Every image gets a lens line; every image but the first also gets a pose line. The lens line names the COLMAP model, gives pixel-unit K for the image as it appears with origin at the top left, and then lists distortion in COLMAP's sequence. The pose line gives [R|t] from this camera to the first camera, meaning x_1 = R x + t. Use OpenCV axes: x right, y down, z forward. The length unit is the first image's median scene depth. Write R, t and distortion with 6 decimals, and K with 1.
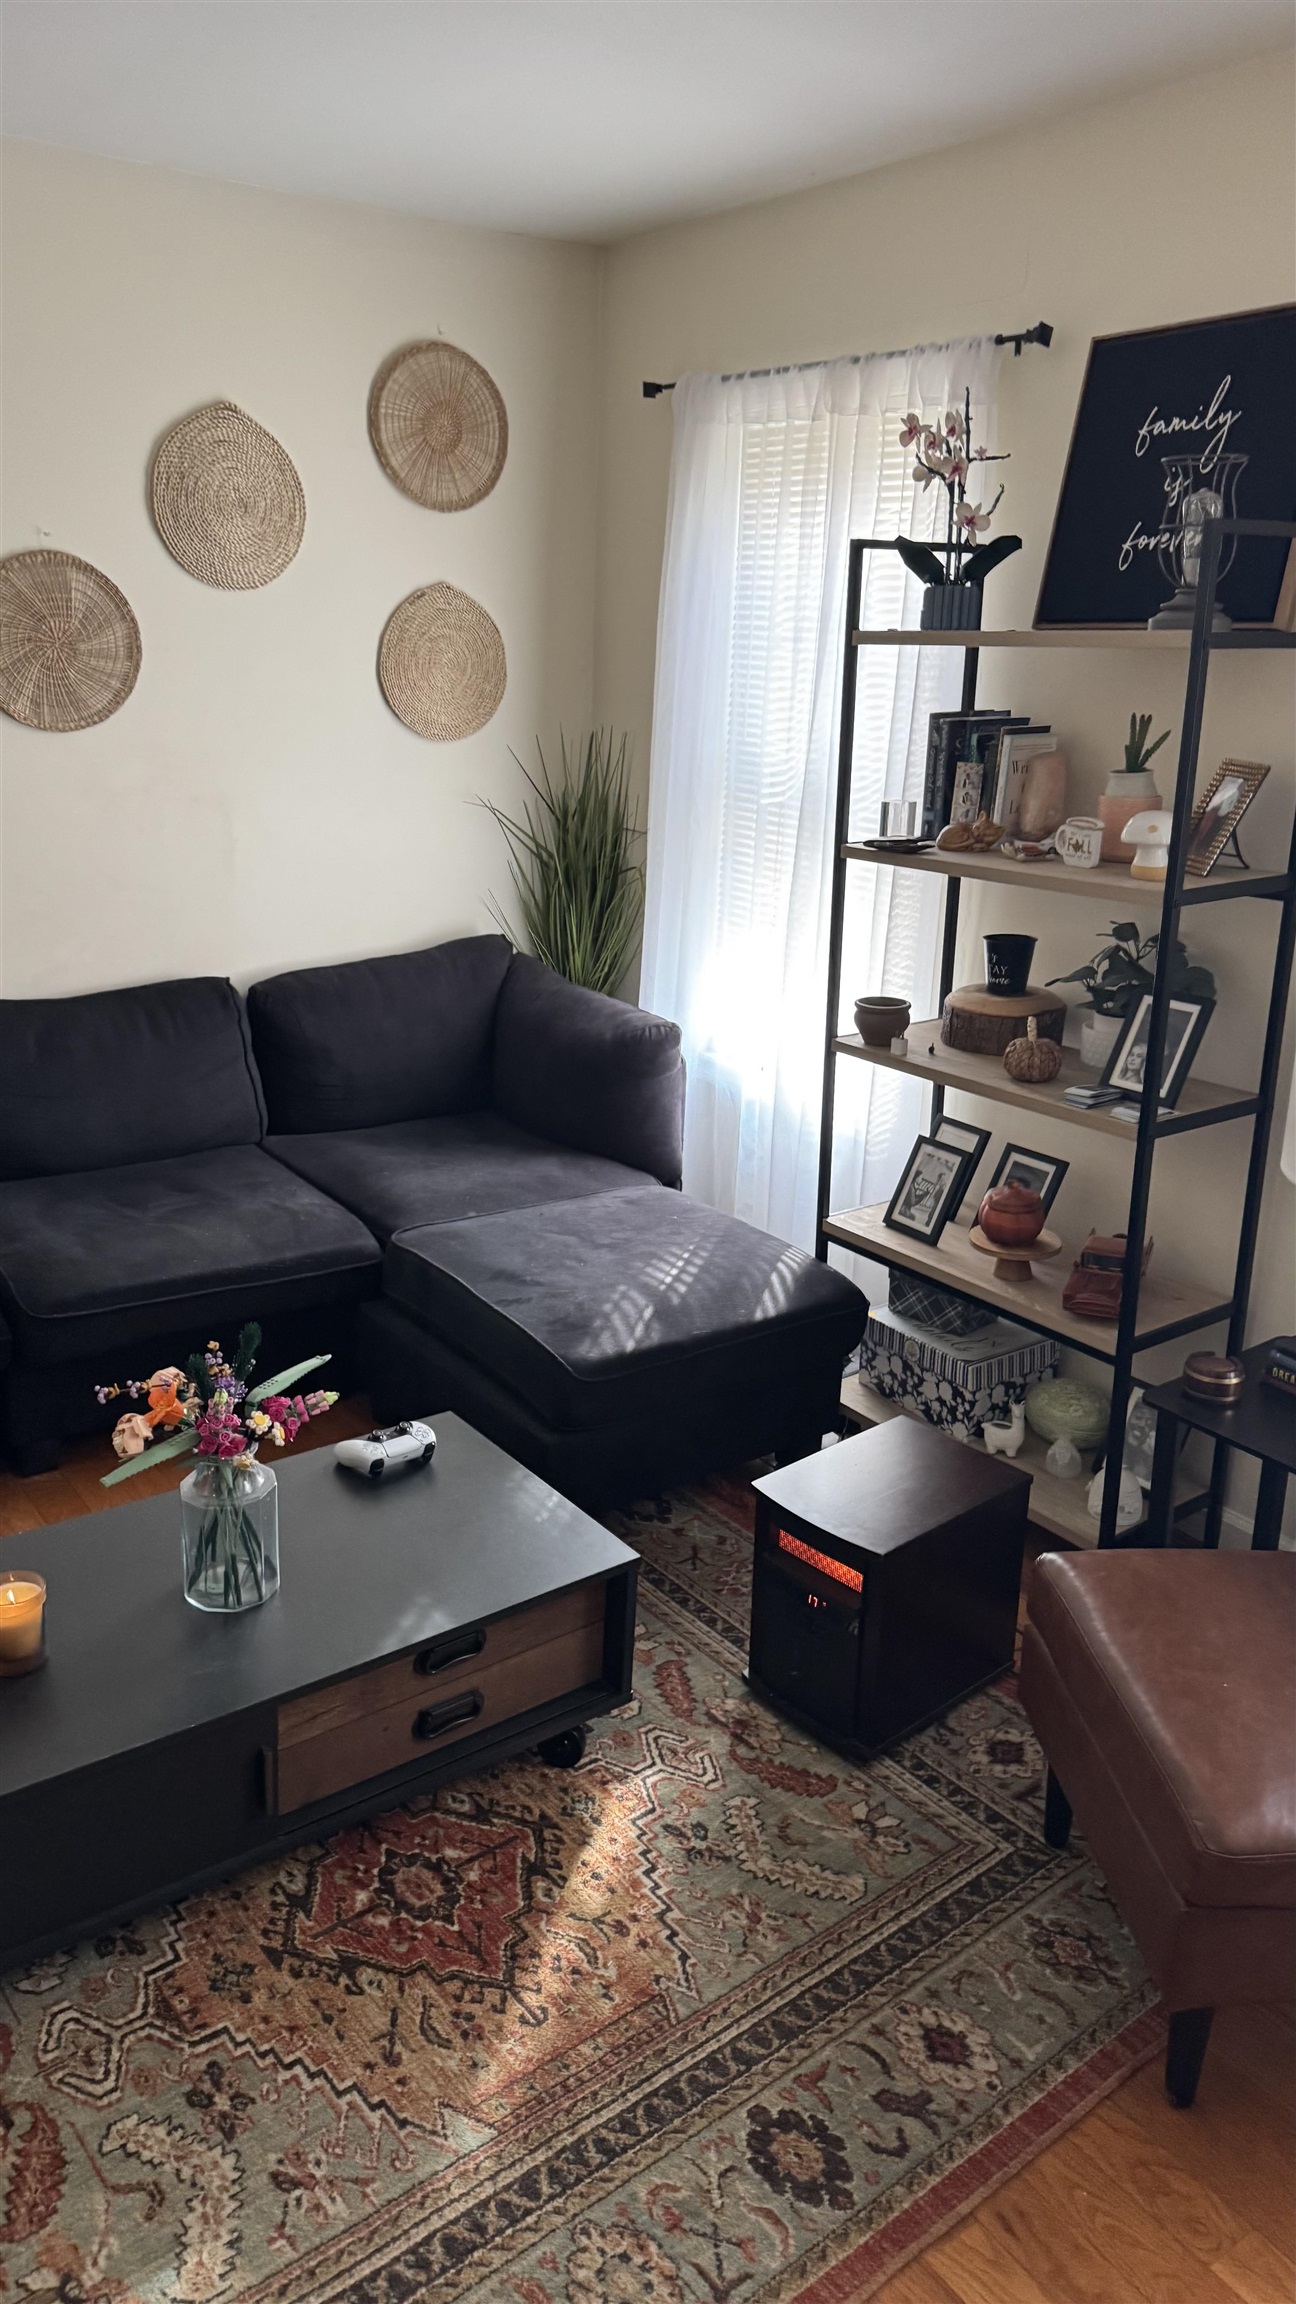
lens RADIAL K [[1632.9, 0, 648.0], [0, 1632.9, 1152.0], [0, 0, 1]] dist [-0.000795, 0.001903]
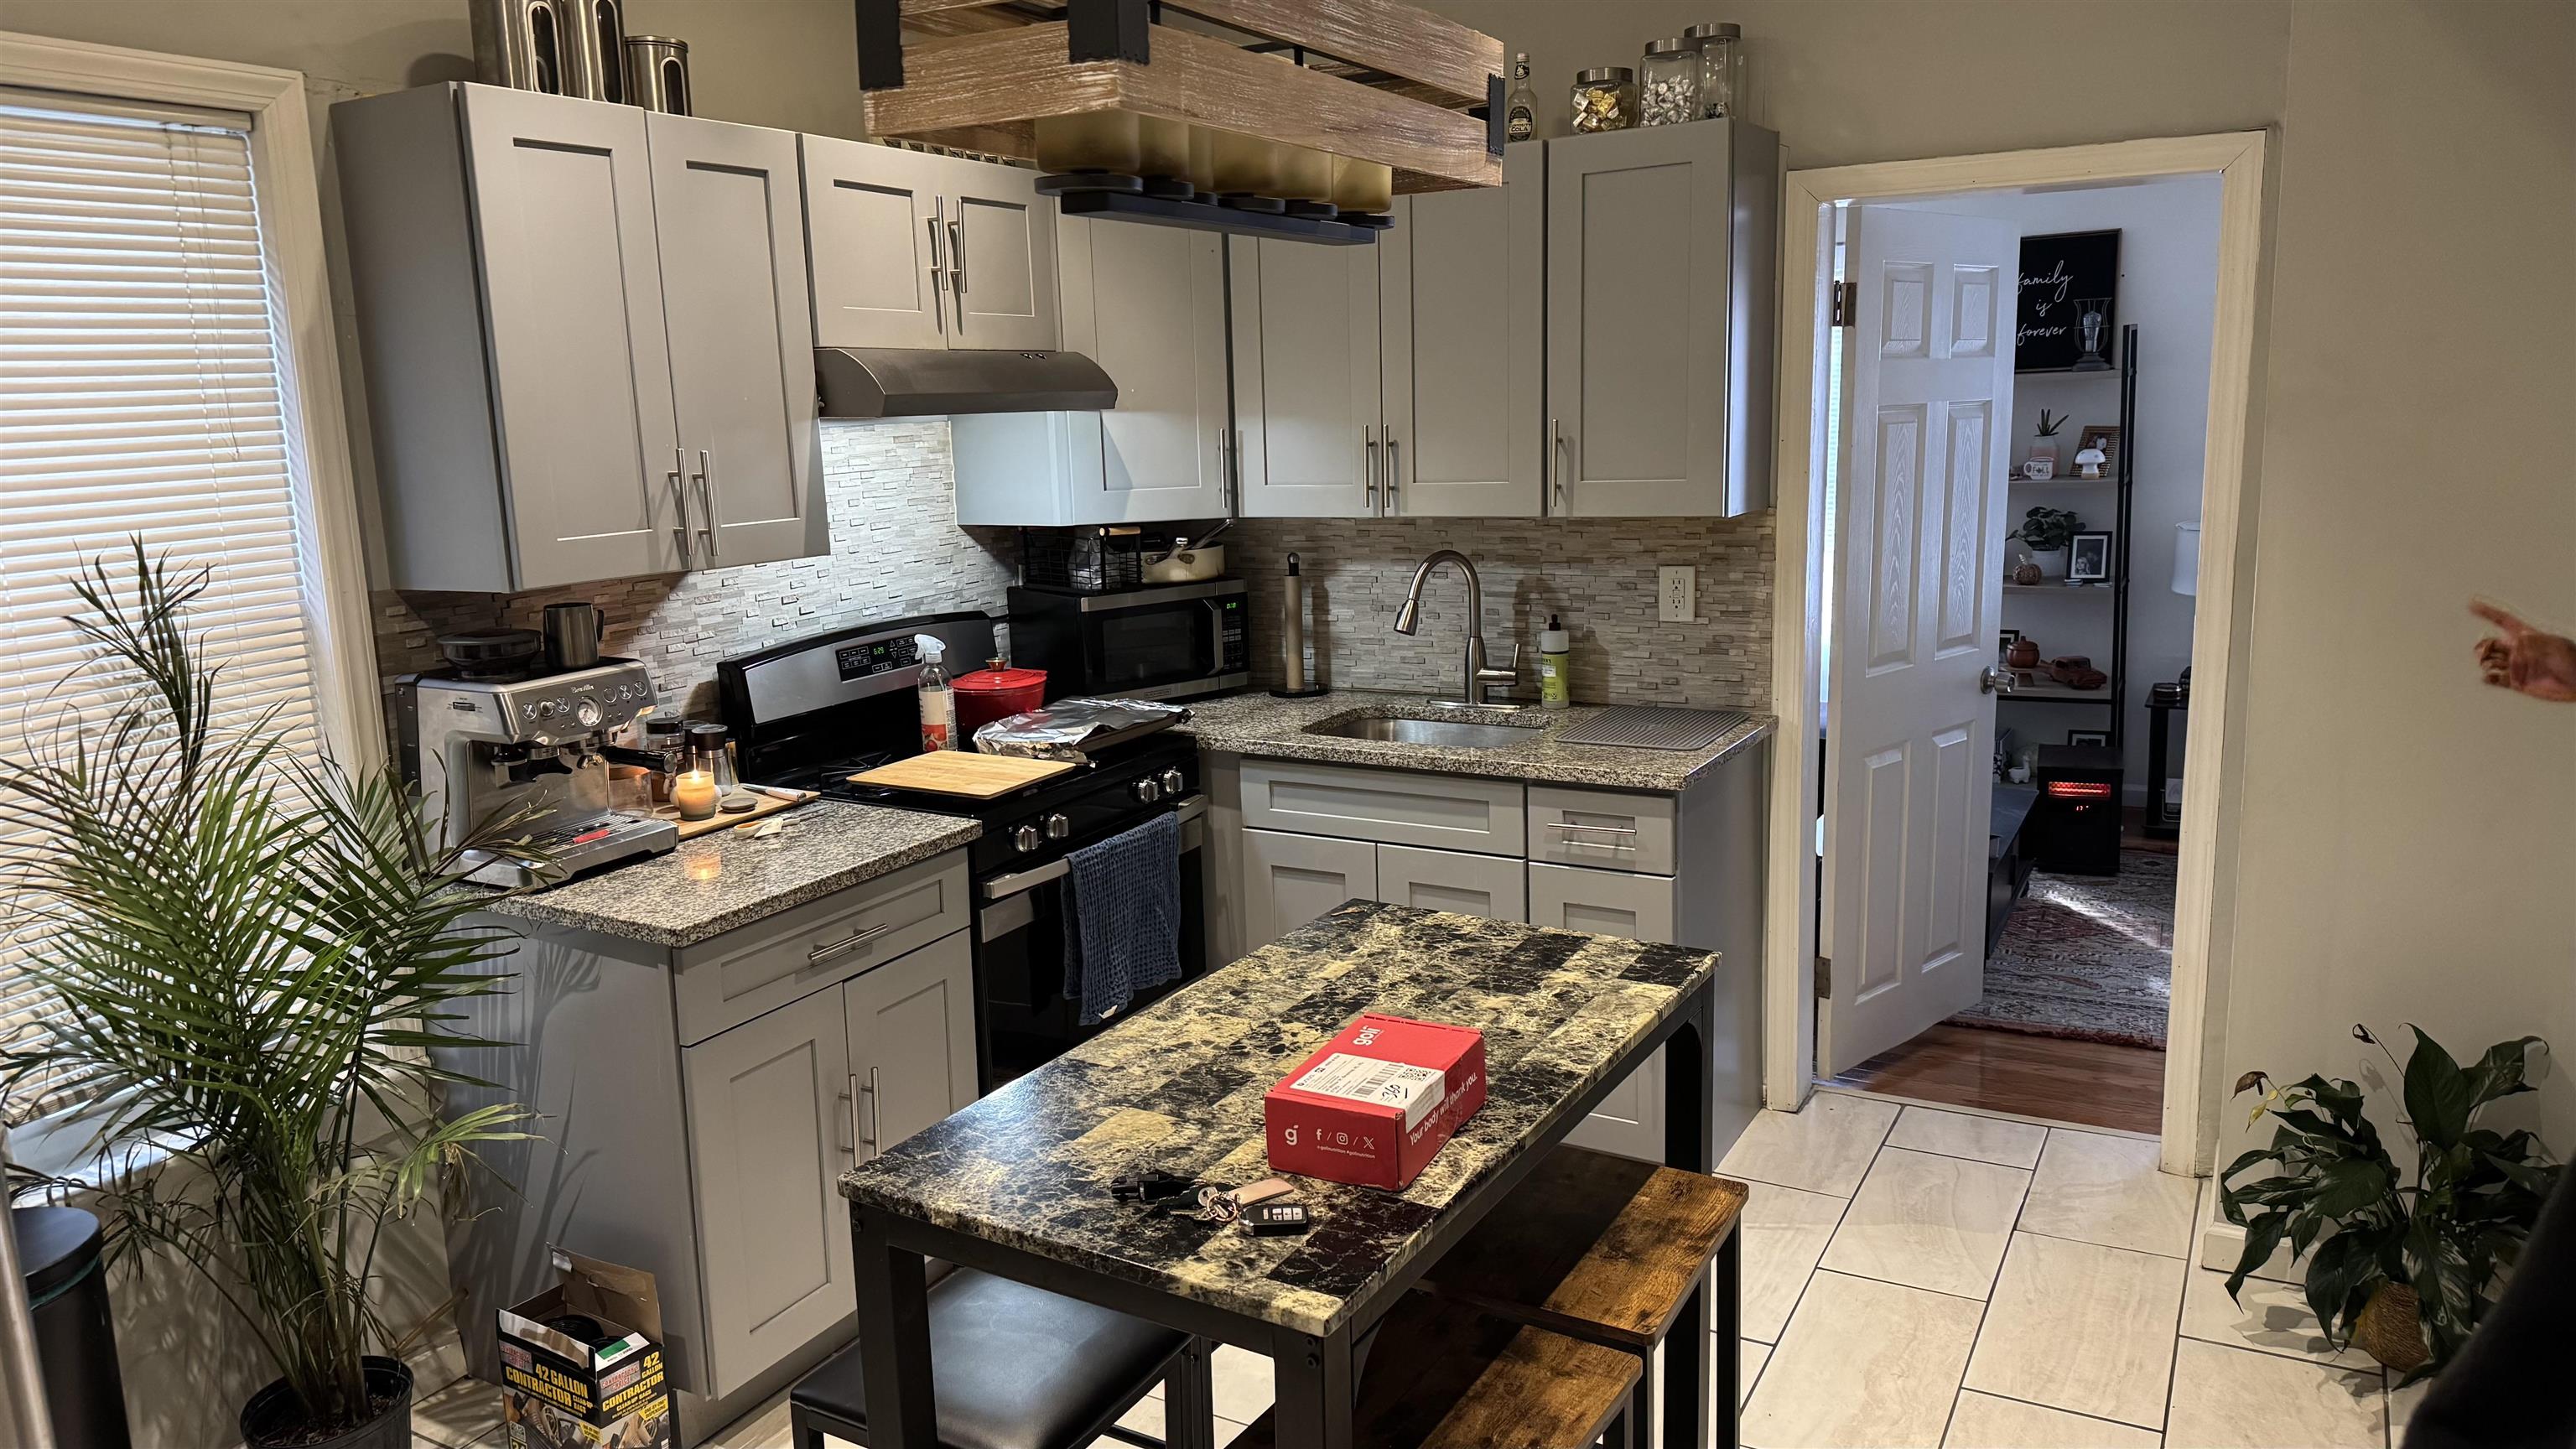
lens RADIAL K [[1799.7, 0, 1279.8], [0, 1799.7, 717.3], [0, 0, 1]] dist [0.034817, -0.000734]
pose [[0.905407, -0.142552, 0.399896, -2.311076], [0.192223, 0.977509, -0.086757, 0.205184], [-0.378535, 0.155419, 0.912445, -1.057888]]
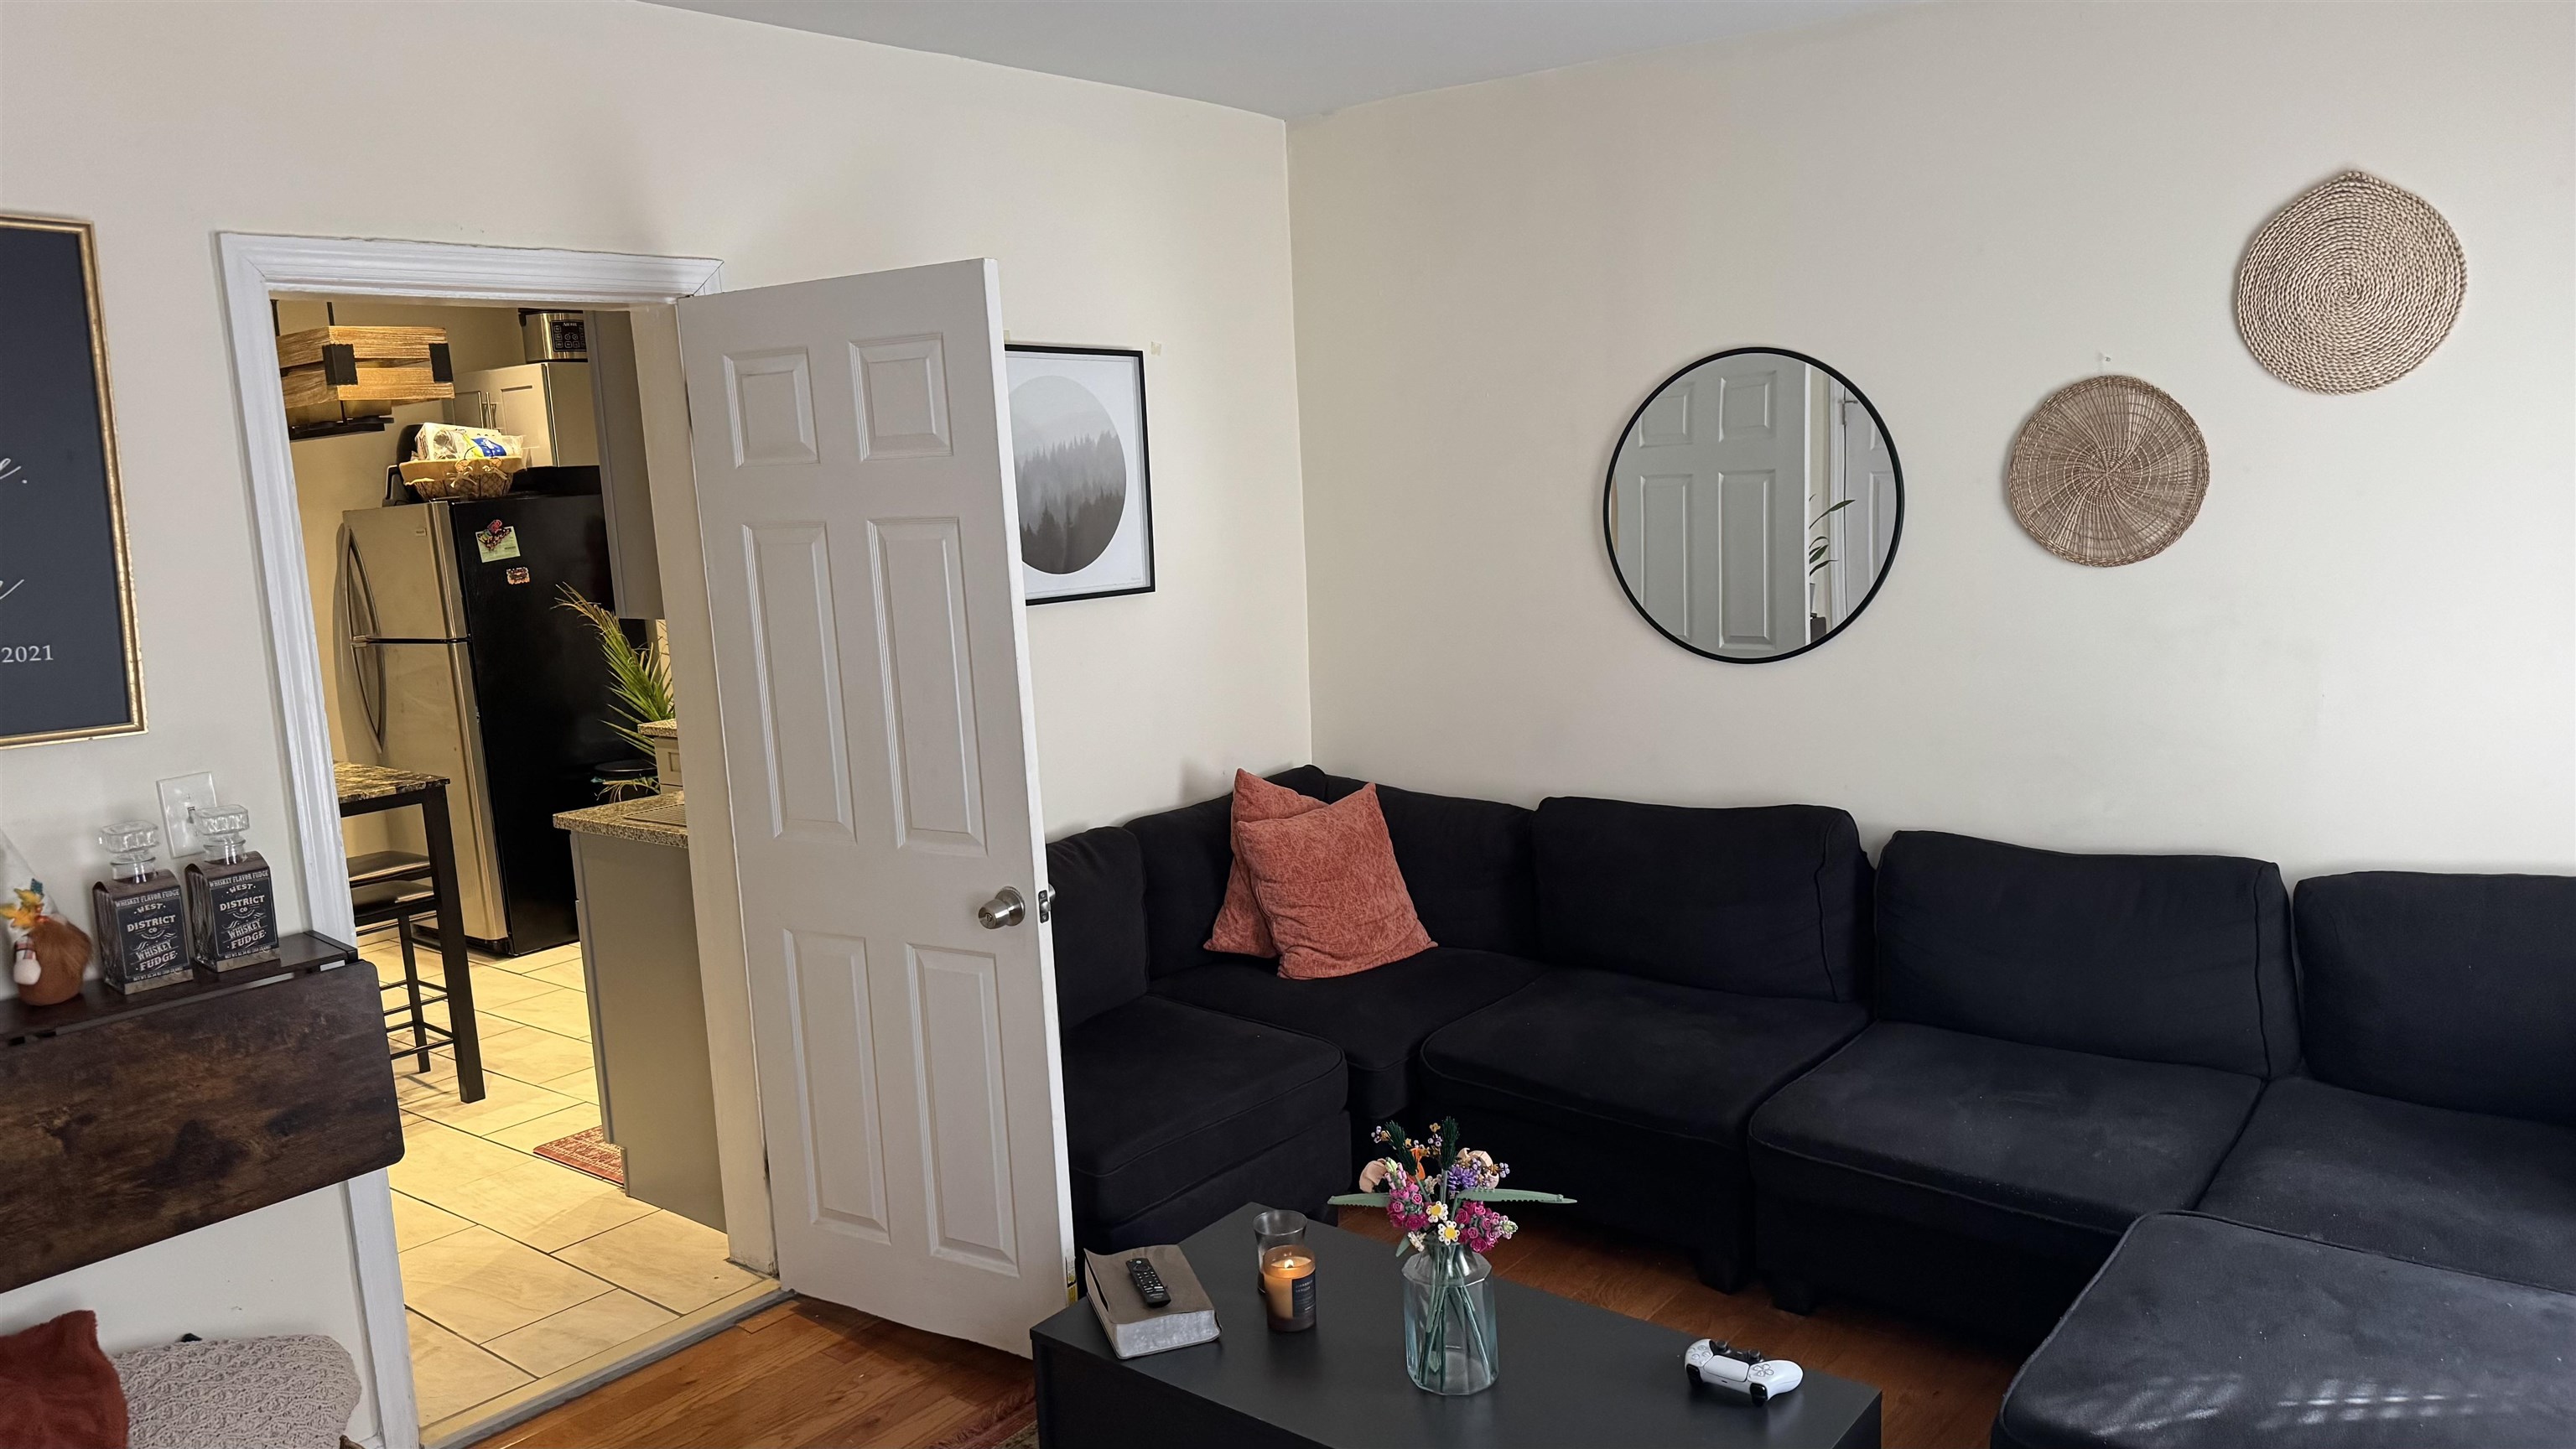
lens RADIAL K [[1799.7, 0, 1279.8], [0, 1799.7, 717.3], [0, 0, 1]] dist [0.034817, -0.000734]
pose [[0.252654, 0.084338, -0.963874, 1.158773], [-0.233267, 0.972119, 0.023914, -0.210499], [0.939017, 0.218798, 0.265283, 0.725069]]
